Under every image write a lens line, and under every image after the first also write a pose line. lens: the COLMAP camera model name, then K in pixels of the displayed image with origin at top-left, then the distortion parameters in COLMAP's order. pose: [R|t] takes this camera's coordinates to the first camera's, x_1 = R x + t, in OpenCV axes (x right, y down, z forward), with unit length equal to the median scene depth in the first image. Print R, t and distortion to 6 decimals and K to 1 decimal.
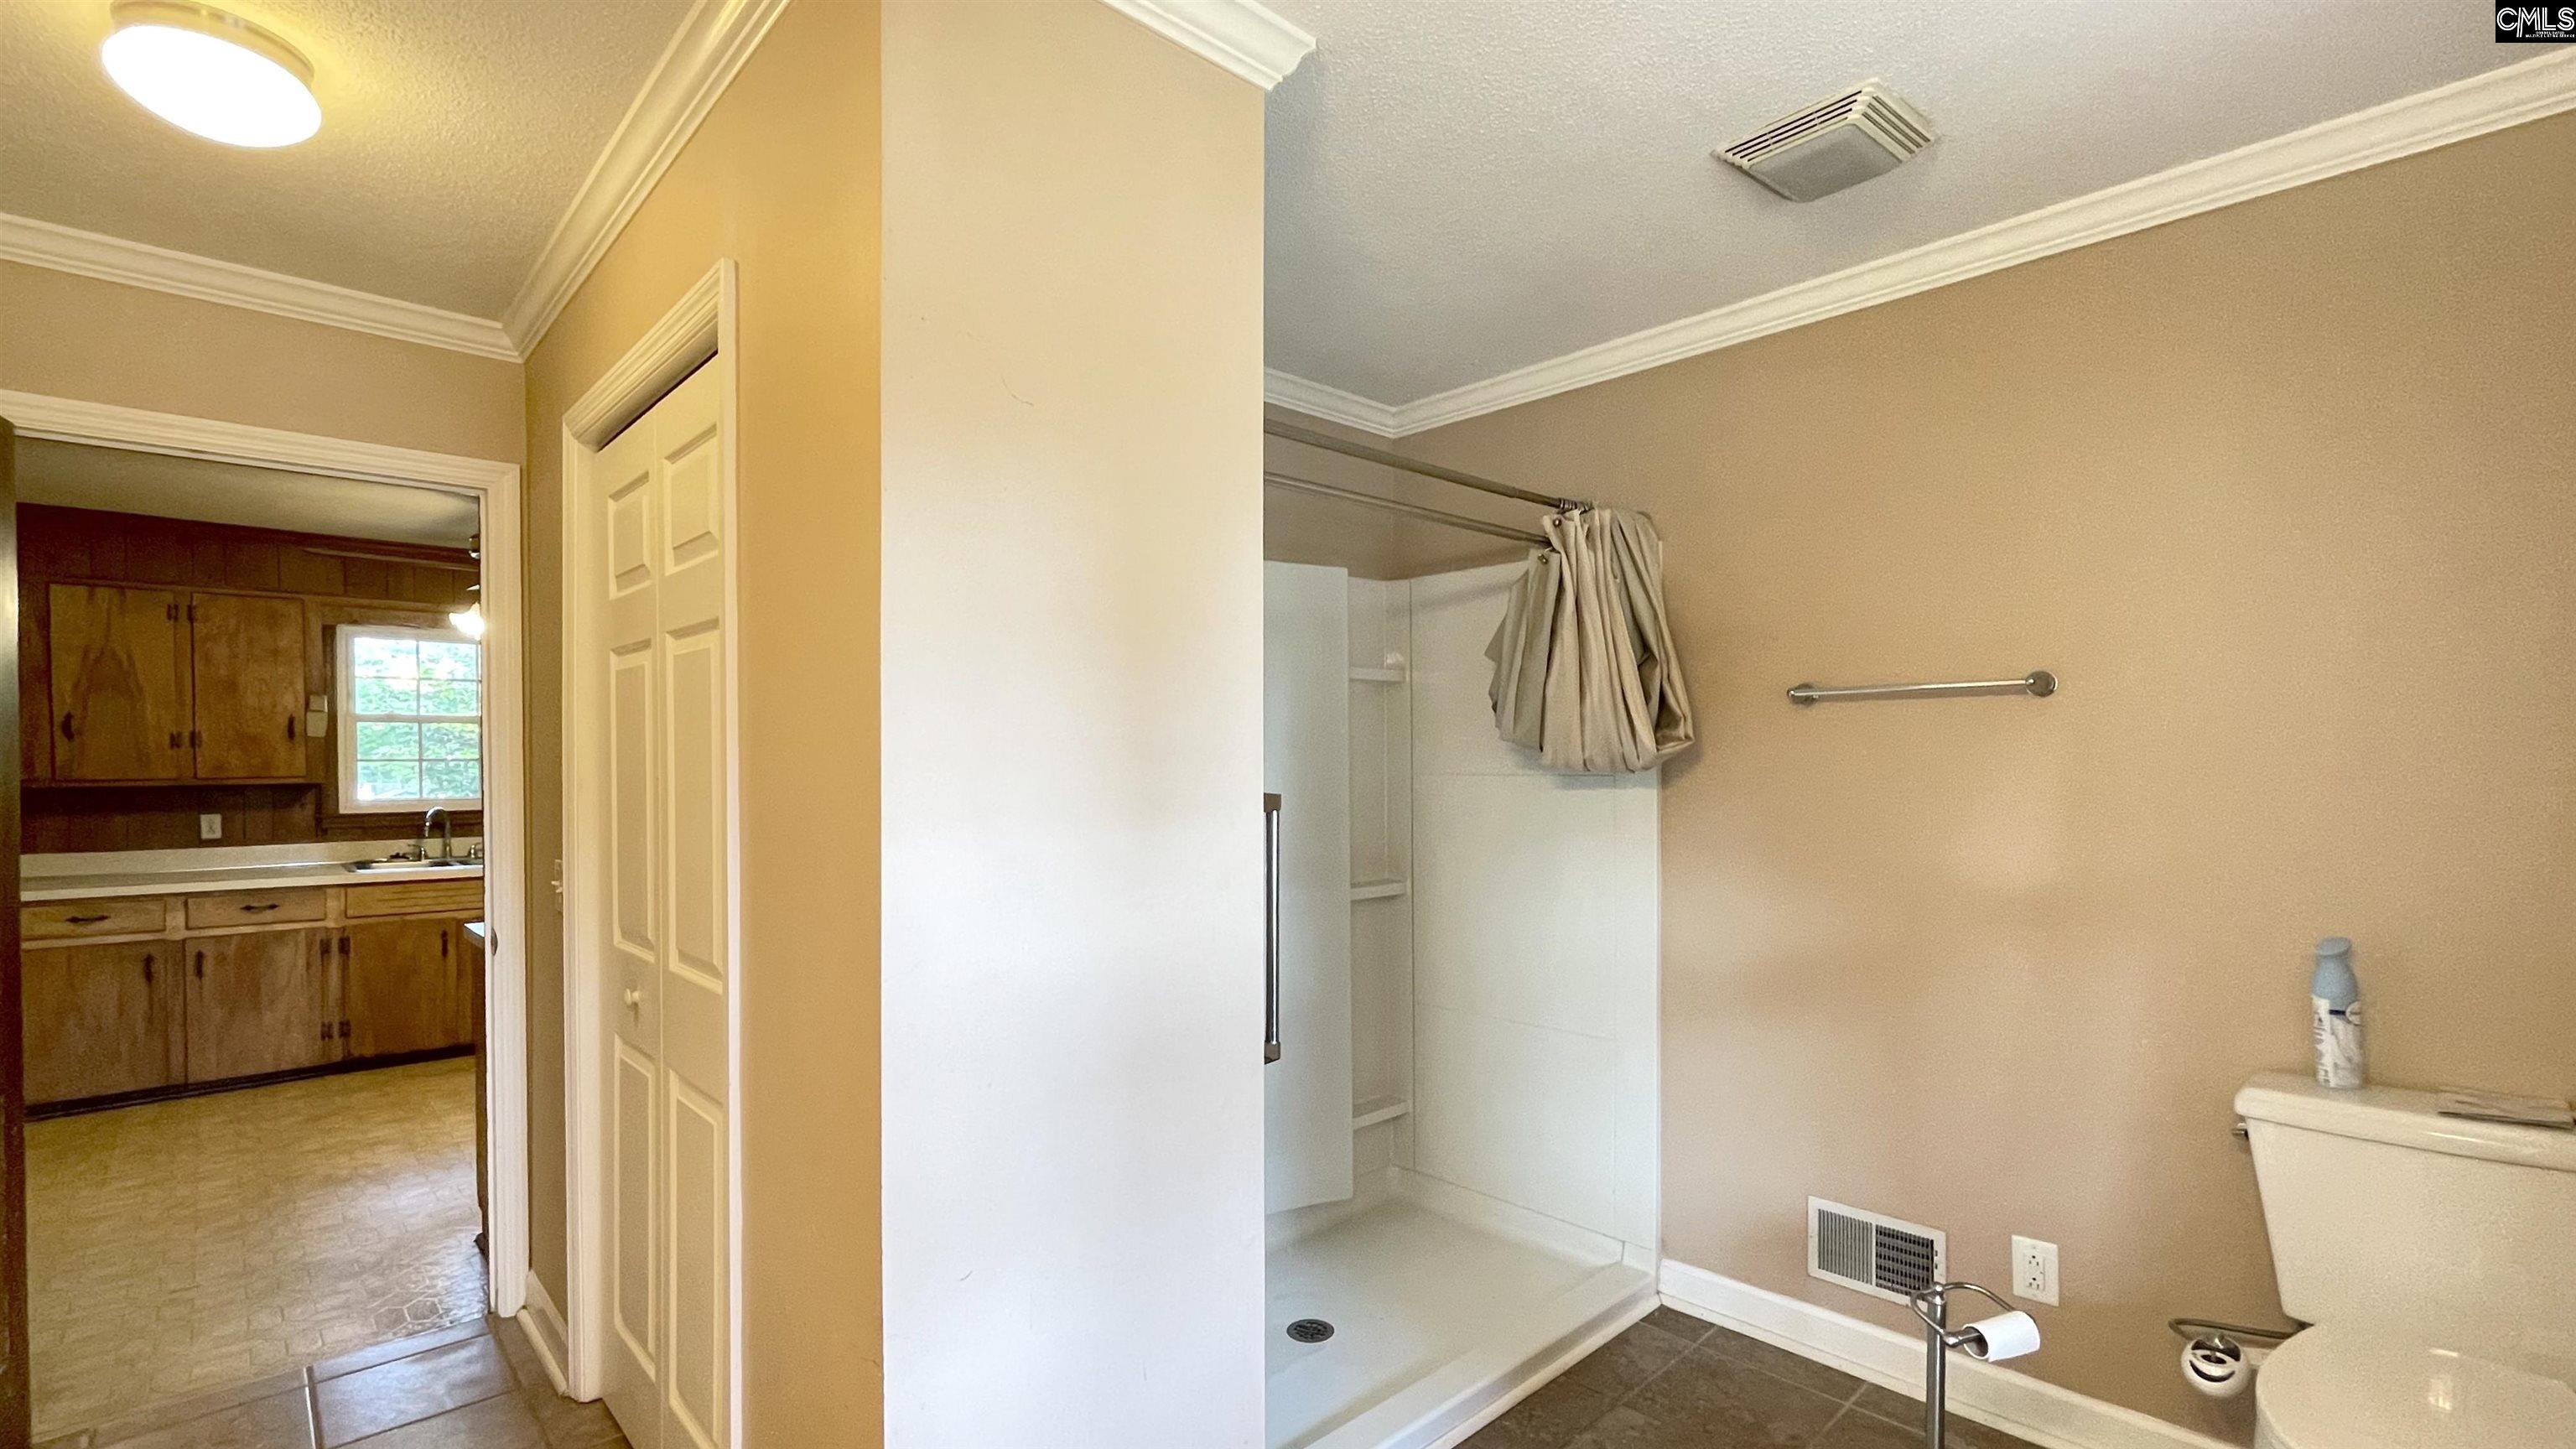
lens RADIAL K [[1119.3, 0, 1280.5], [0, 1119.3, 768.7], [0, 0, 1]] dist [-0.001093, -0.000394]
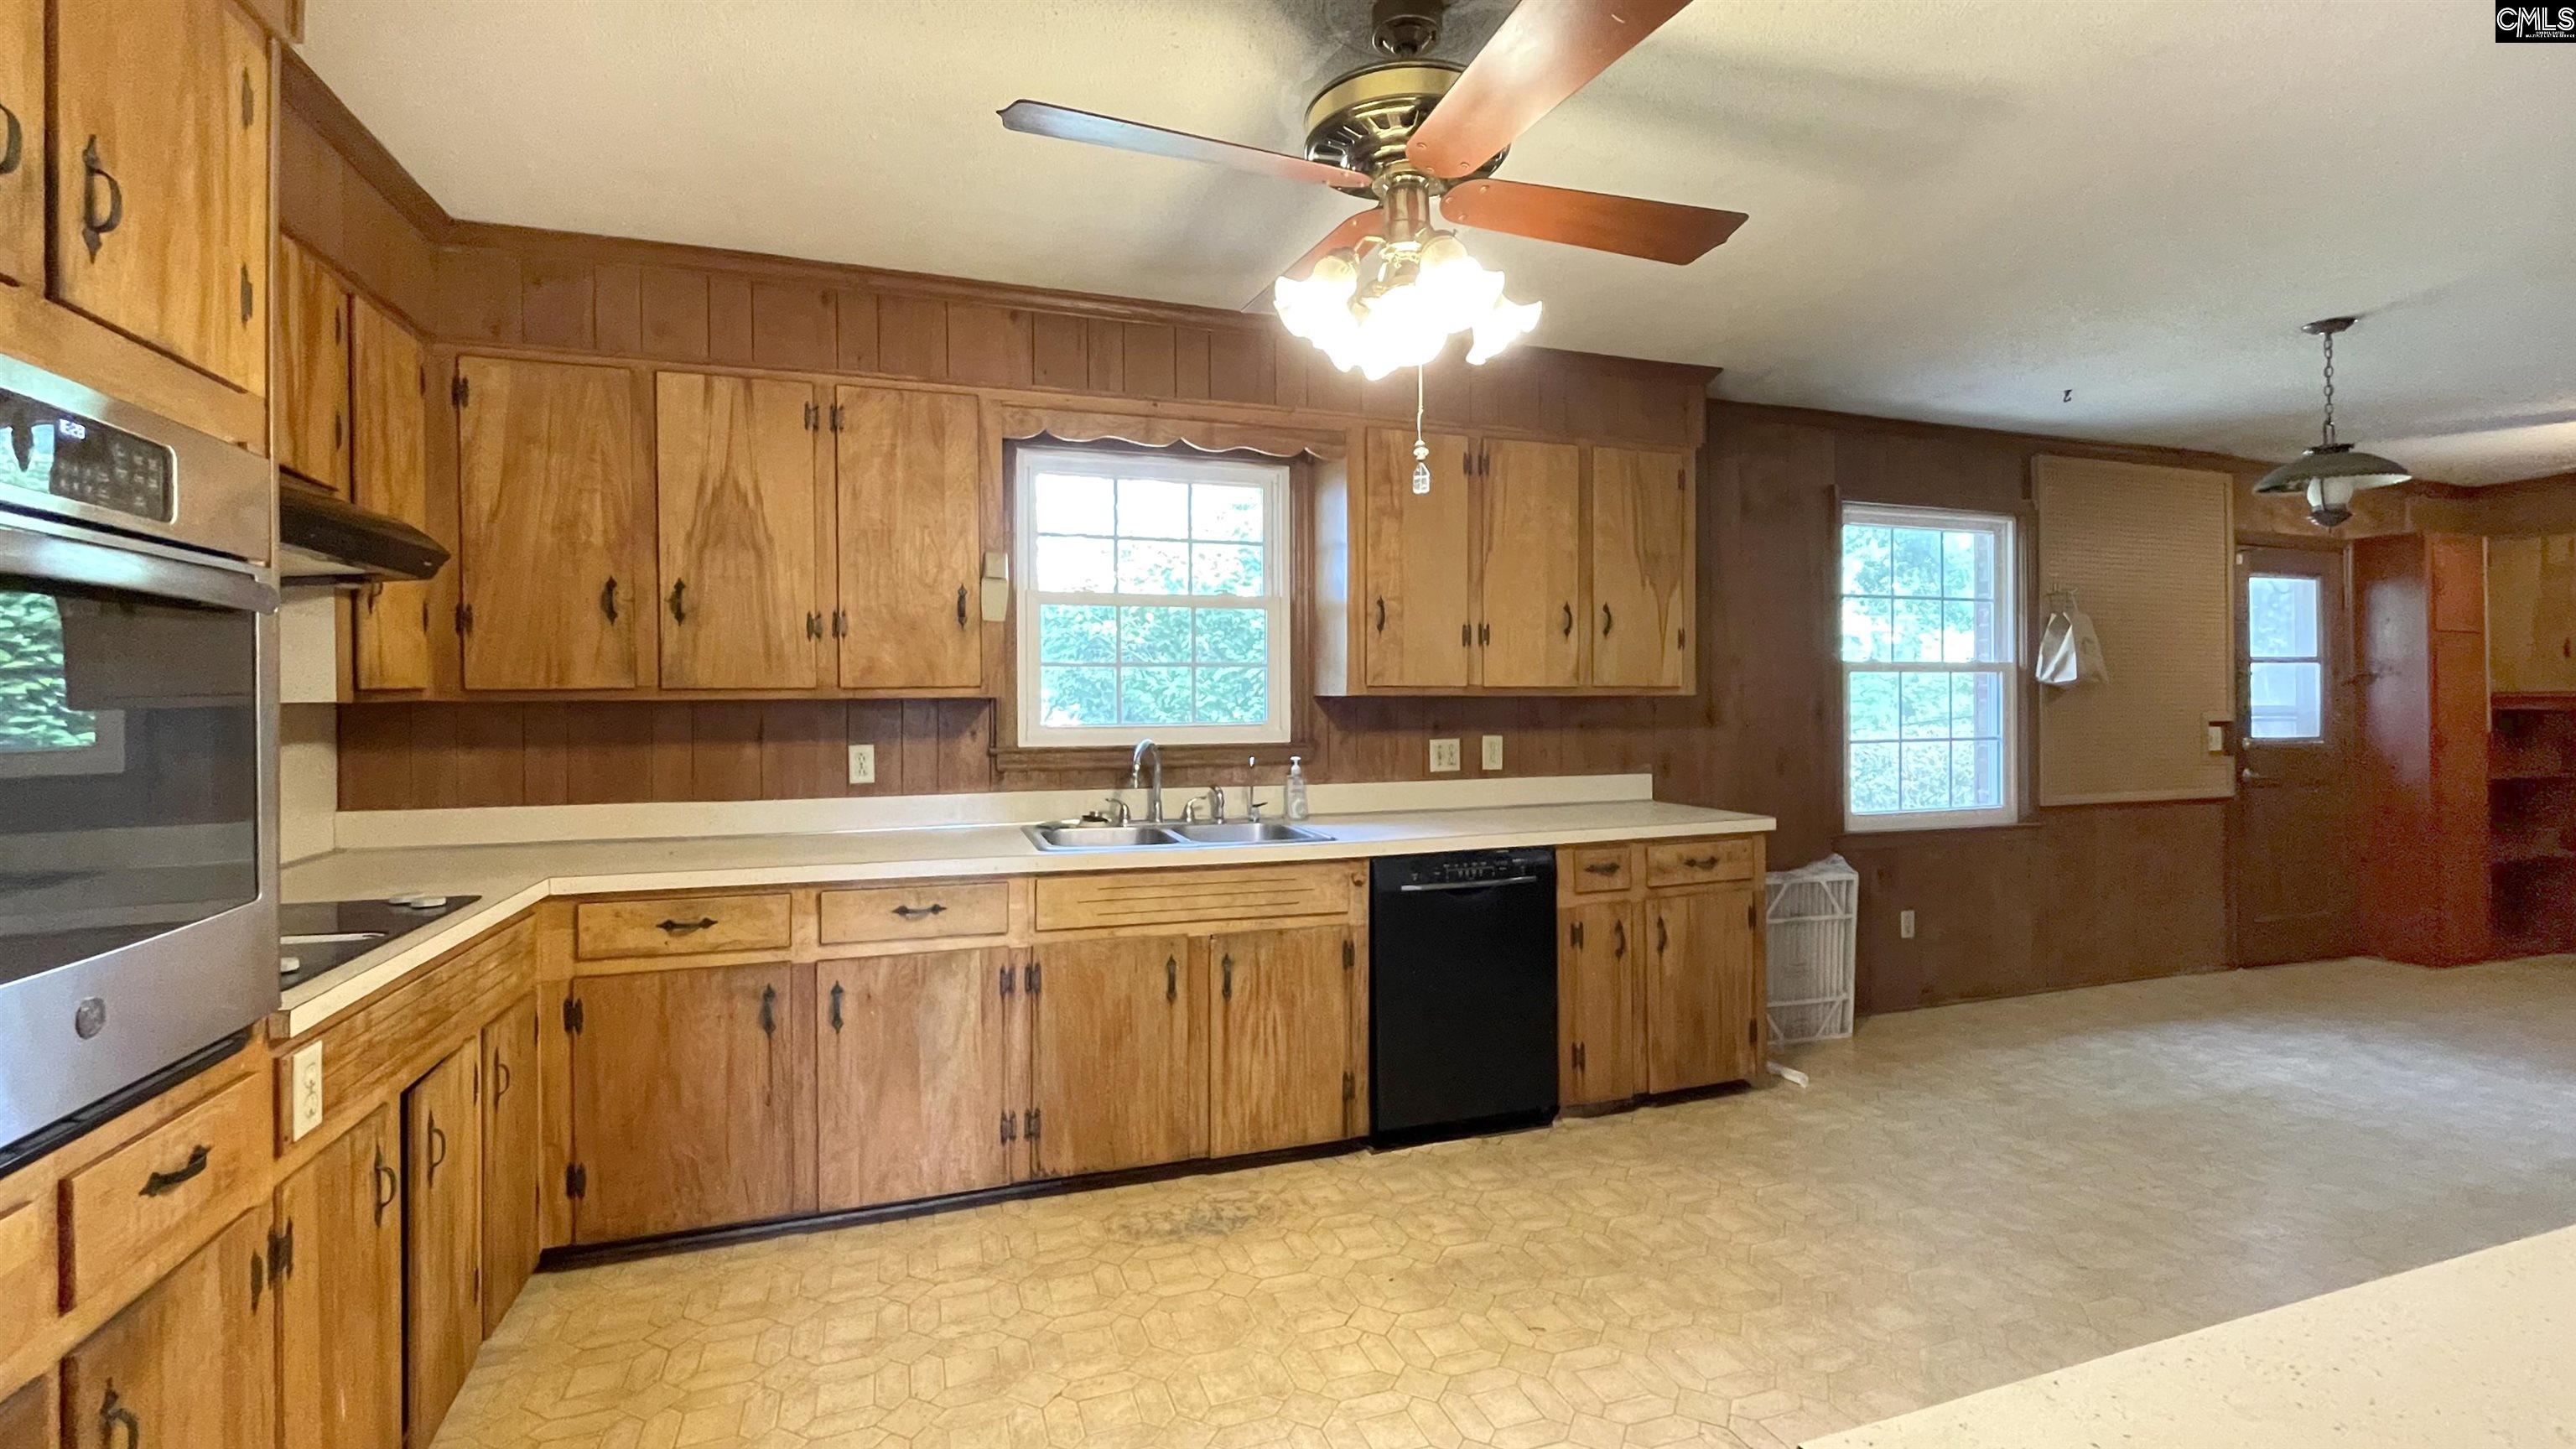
lens RADIAL K [[1109.7, 0, 1291.6], [0, 1109.7, 697.4], [0, 0, 1]] dist [0.001452, 0.000065]
pose [[0.912080, 0.002151, -0.410006, -0.491515], [-0.004565, 0.999978, -0.004909, 0.015860], [0.409987, 0.006349, 0.912069, 0.543428]]
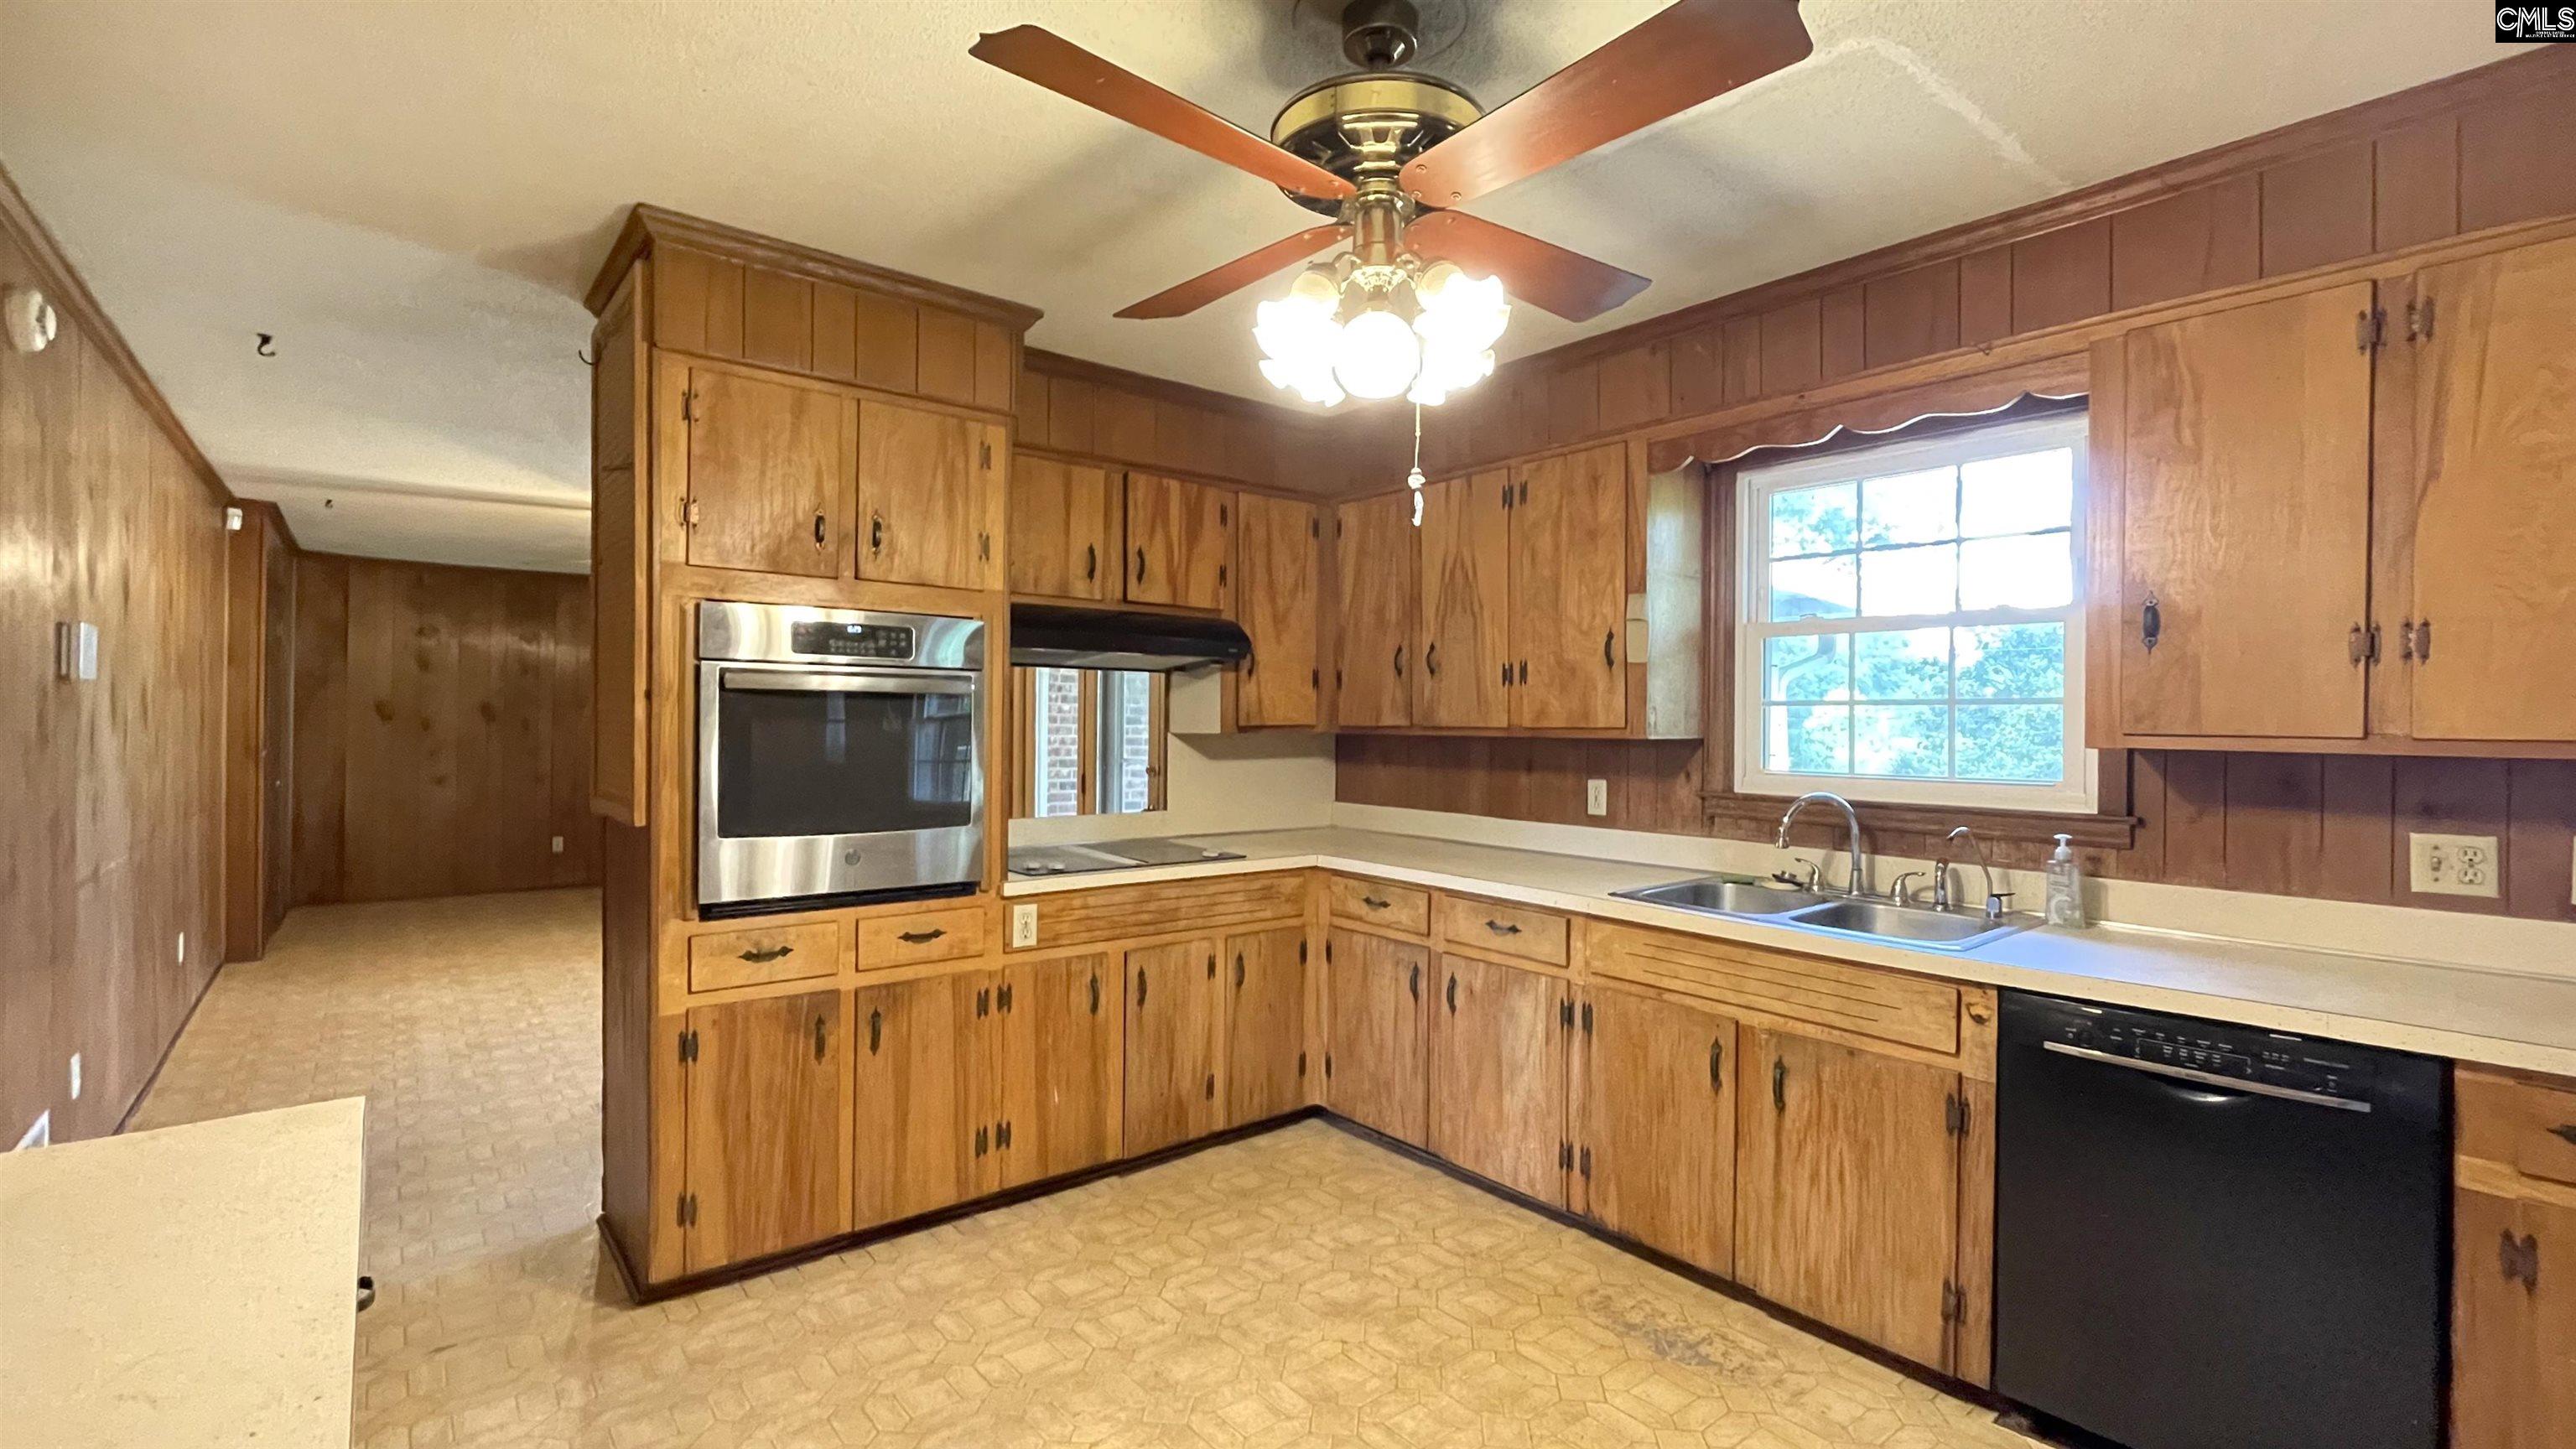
lens RADIAL K [[1121.5, 0, 1288.0], [0, 1121.5, 724.5], [0, 0, 1]] dist [0.000037, -0.000174]
pose [[-0.072355, 0.007983, -0.997347, -0.251950], [-0.017752, 0.999799, 0.009290, 0.002906], [0.997221, 0.018377, -0.072198, 0.900385]]
